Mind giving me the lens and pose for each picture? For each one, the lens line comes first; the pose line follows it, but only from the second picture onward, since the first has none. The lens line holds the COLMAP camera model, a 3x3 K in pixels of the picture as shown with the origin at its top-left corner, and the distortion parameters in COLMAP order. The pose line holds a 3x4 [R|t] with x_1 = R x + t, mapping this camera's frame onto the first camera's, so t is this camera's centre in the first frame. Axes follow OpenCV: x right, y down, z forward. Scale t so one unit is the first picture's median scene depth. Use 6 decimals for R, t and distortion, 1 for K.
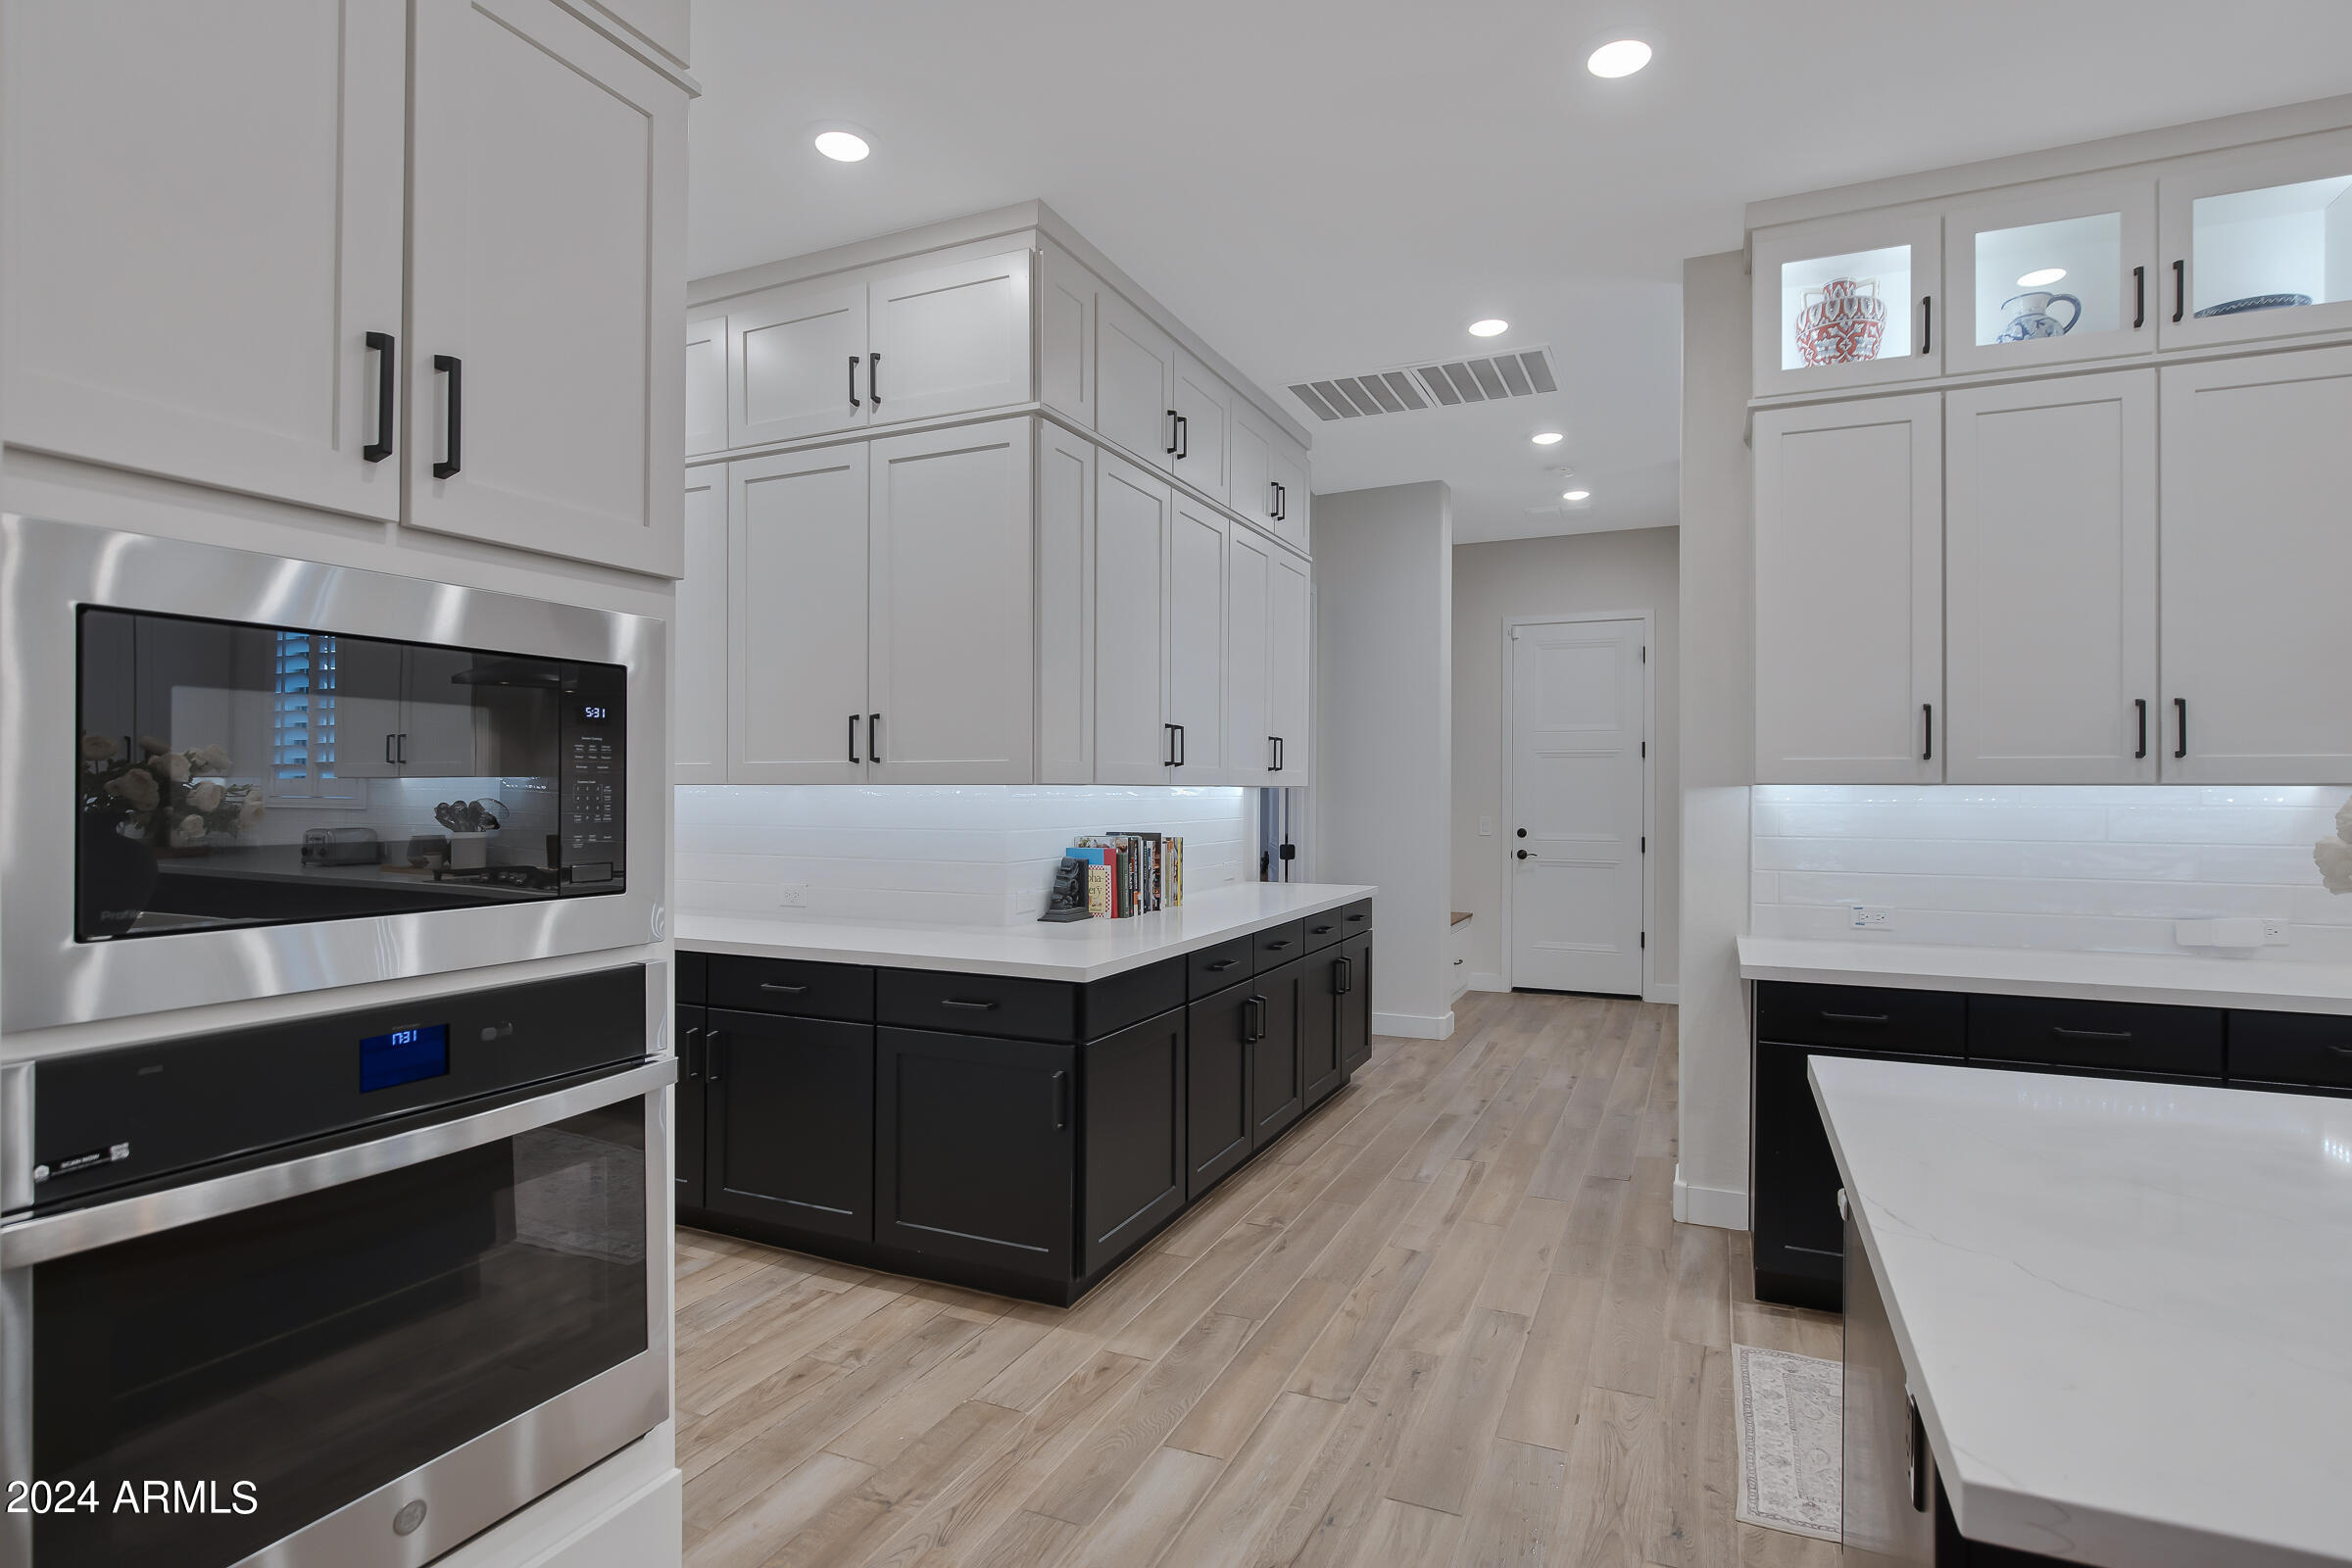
lens RADIAL K [[1176.7, 0, 1173.9], [0, 1176.7, 787.8], [0, 0, 1]] dist [-0.001643, -0.000391]
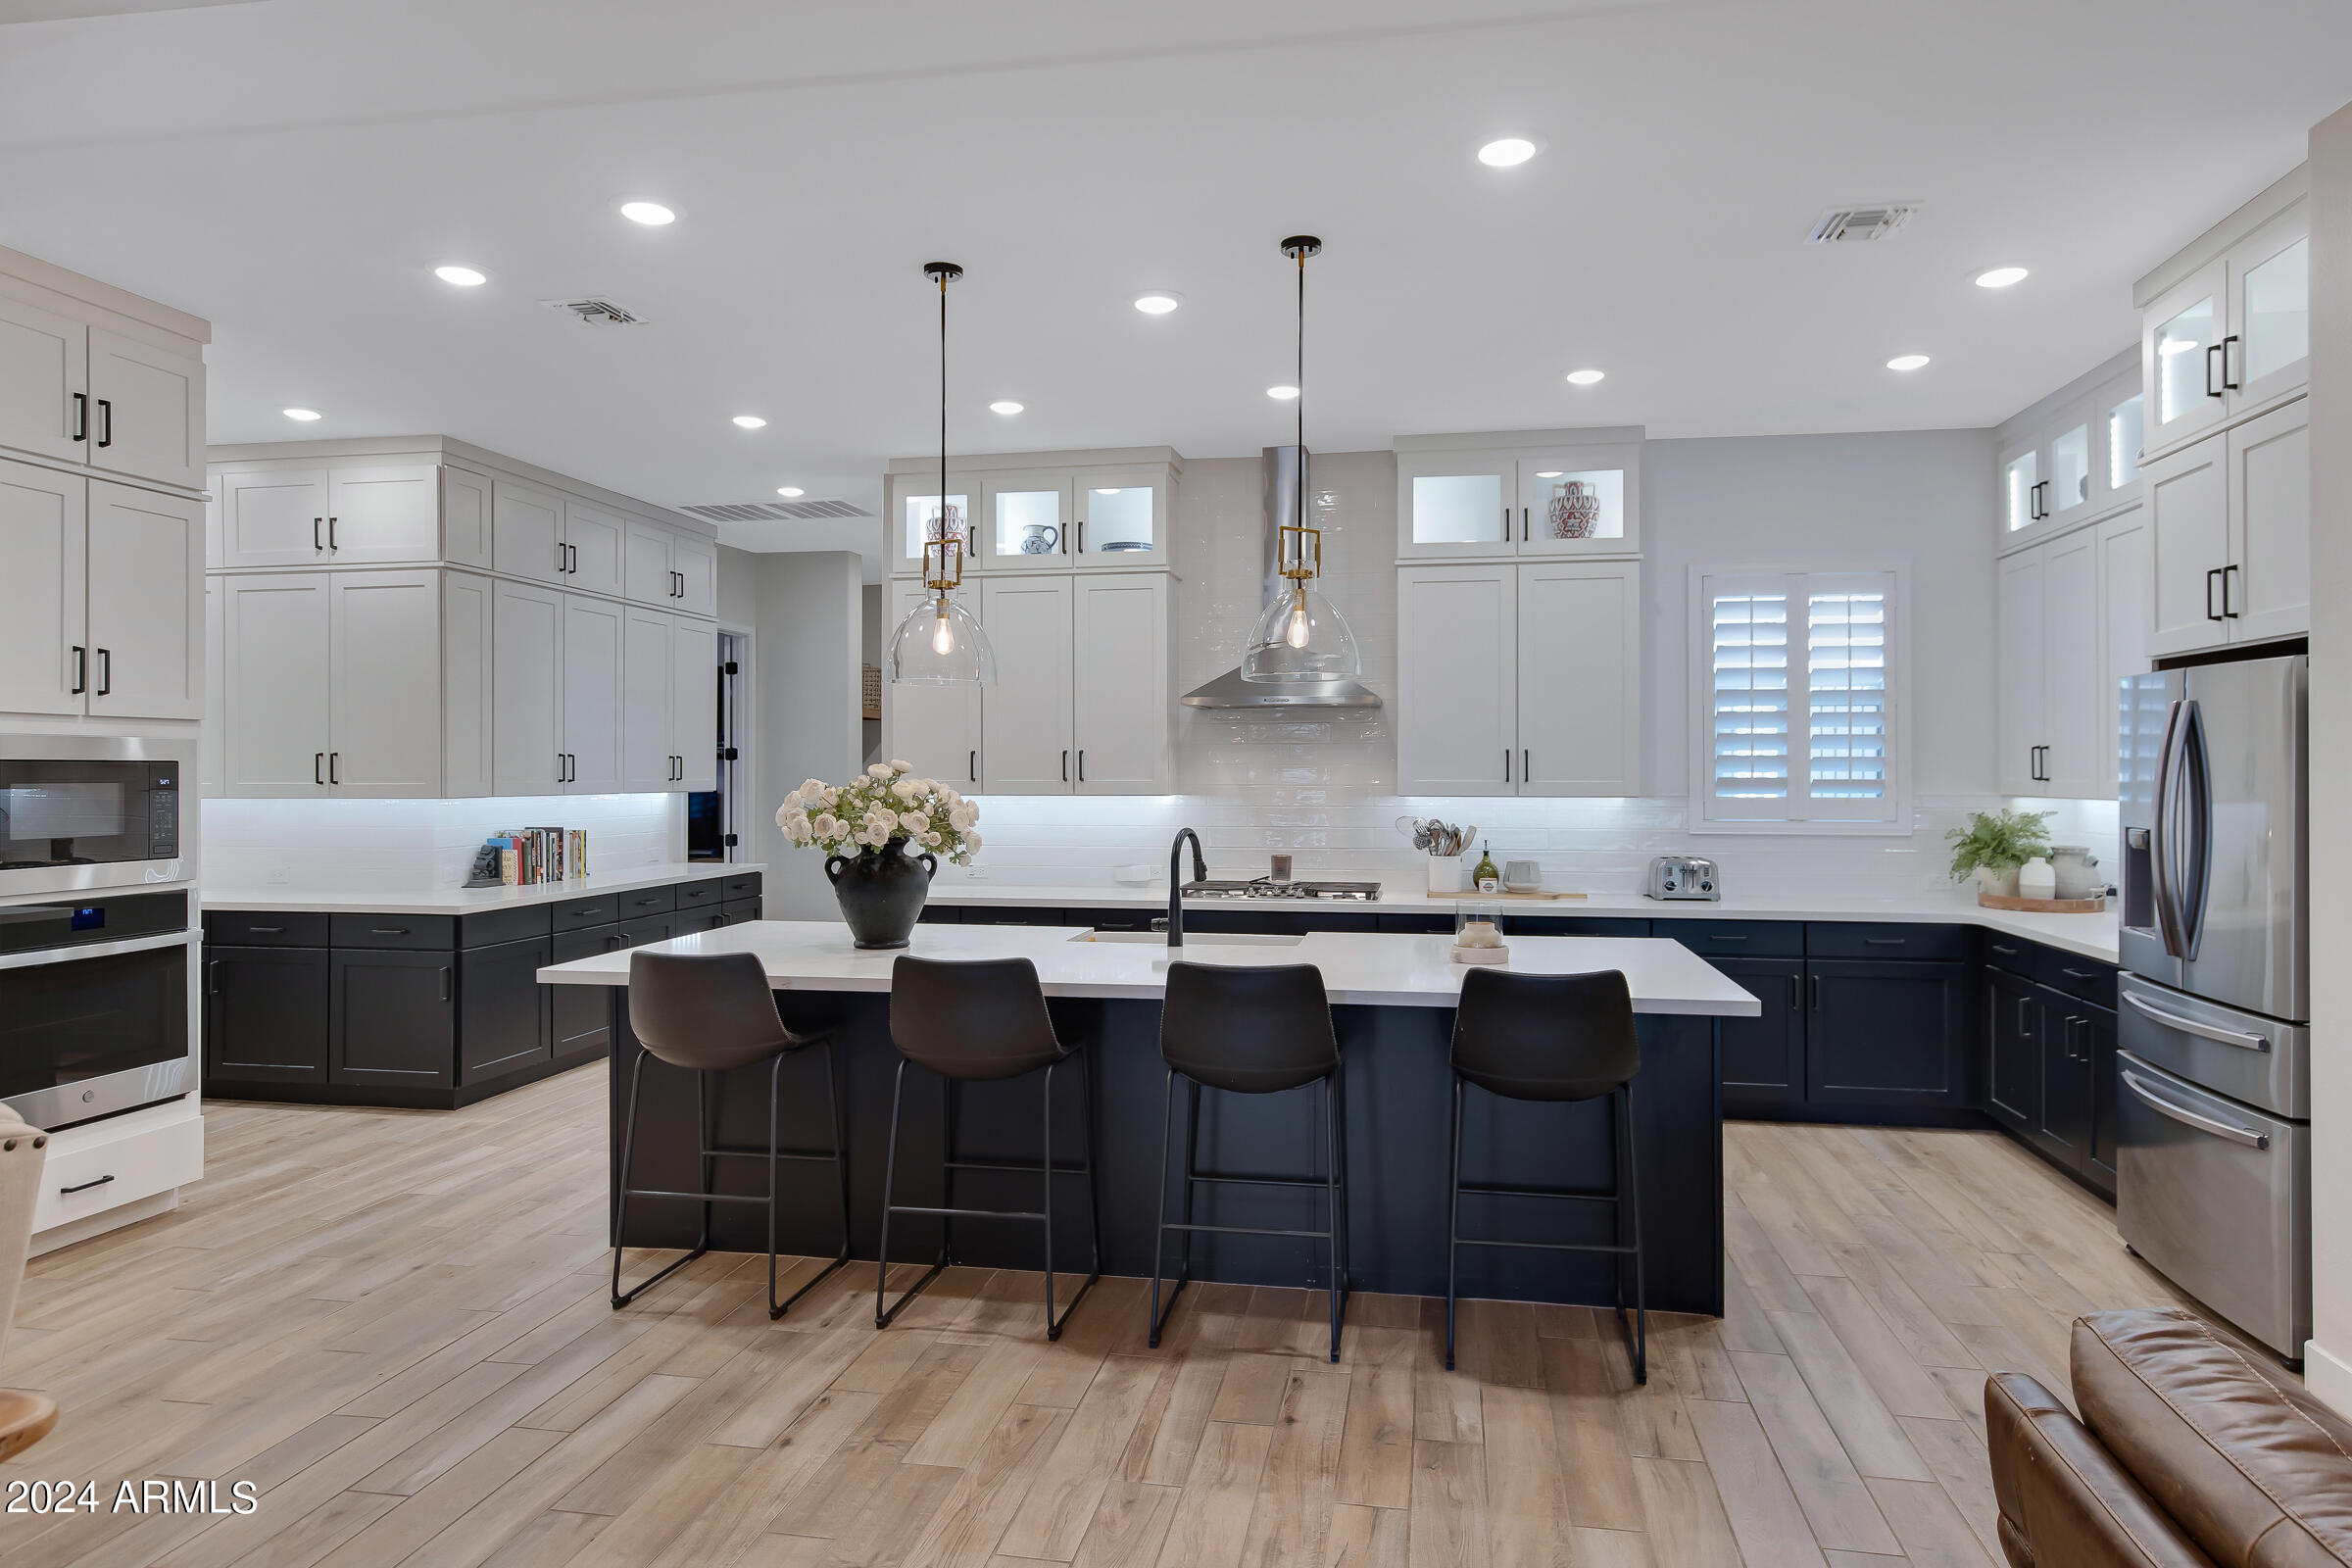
lens RADIAL K [[1393.7, 0, 1149.3], [0, 1393.7, 771.0], [0, 0, 1]] dist [0.014935, 0.000060]
pose [[0.975631, -0.003991, 0.219383, 0.433042], [0.003654, 0.999991, 0.001943, -0.043419], [-0.219389, -0.001094, 0.975637, -1.151269]]
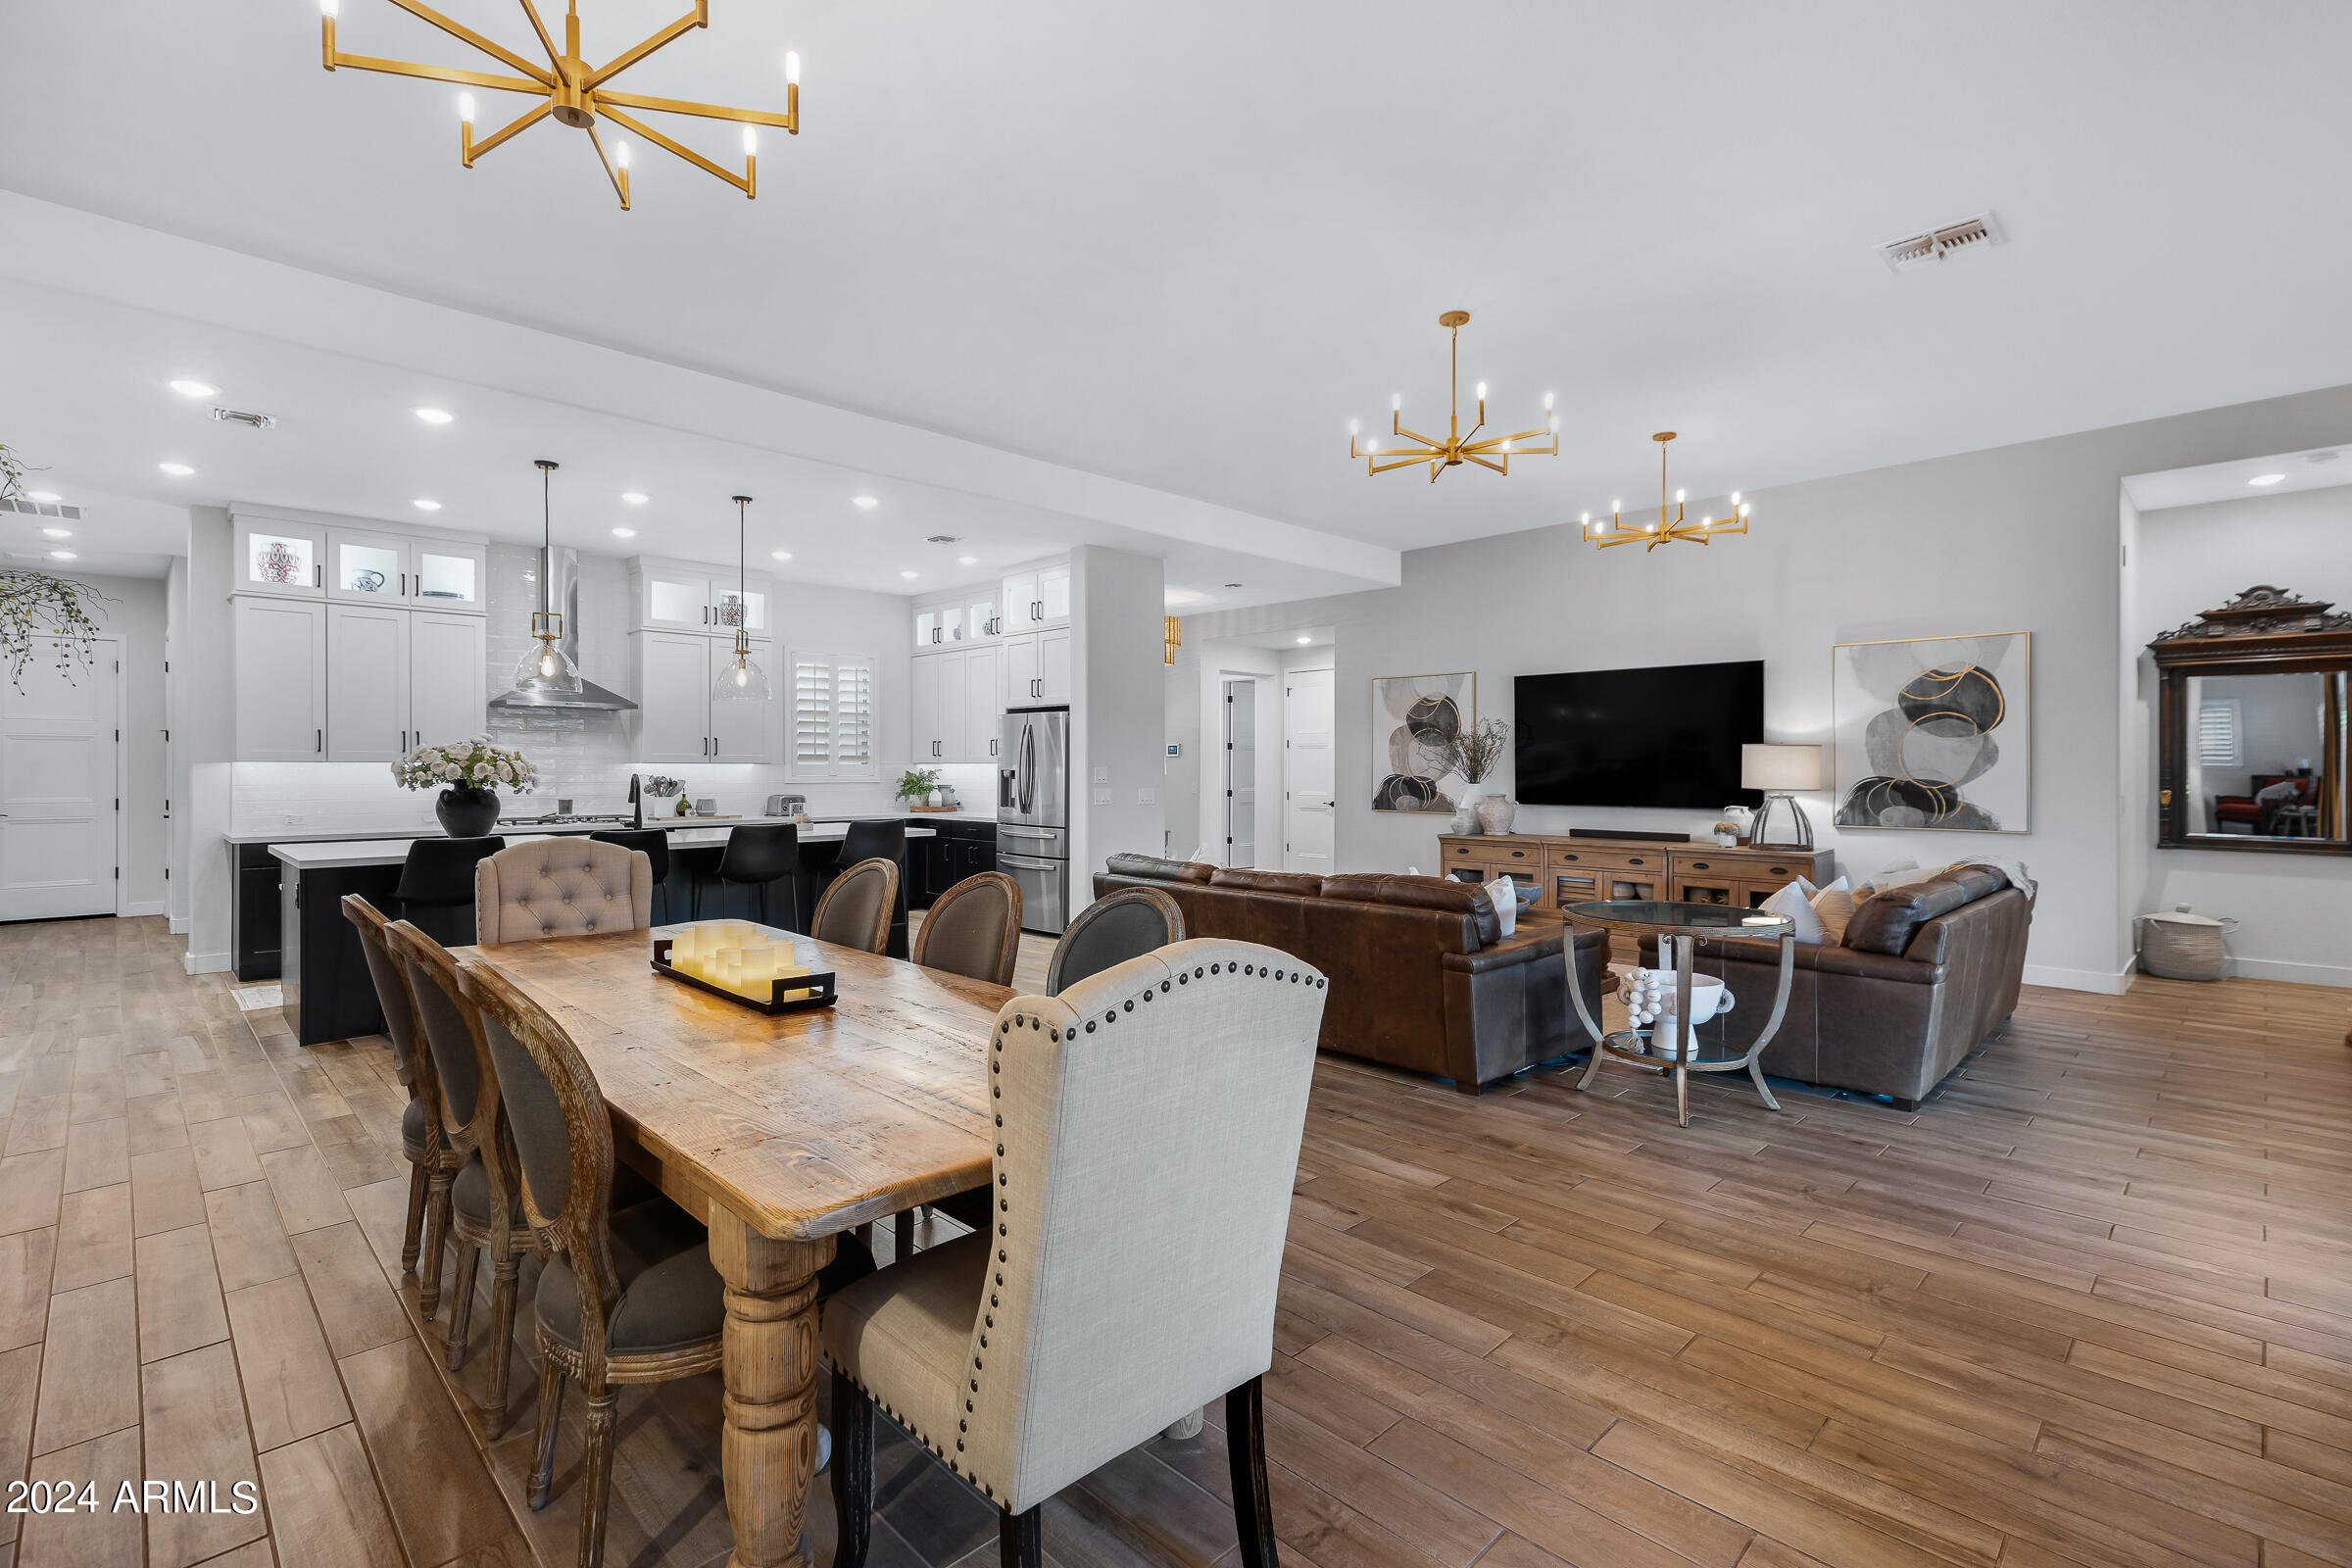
lens RADIAL K [[1113.7, 0, 1188.1], [0, 1113.7, 763.2], [0, 0, 1]] dist [0.013675, -0.000204]
pose [[0.361969, -0.000985, 0.932190, -0.896204], [0.000222, 1.000000, 0.000971, -0.003401], [-0.932190, -0.000145, 0.361969, -1.552687]]
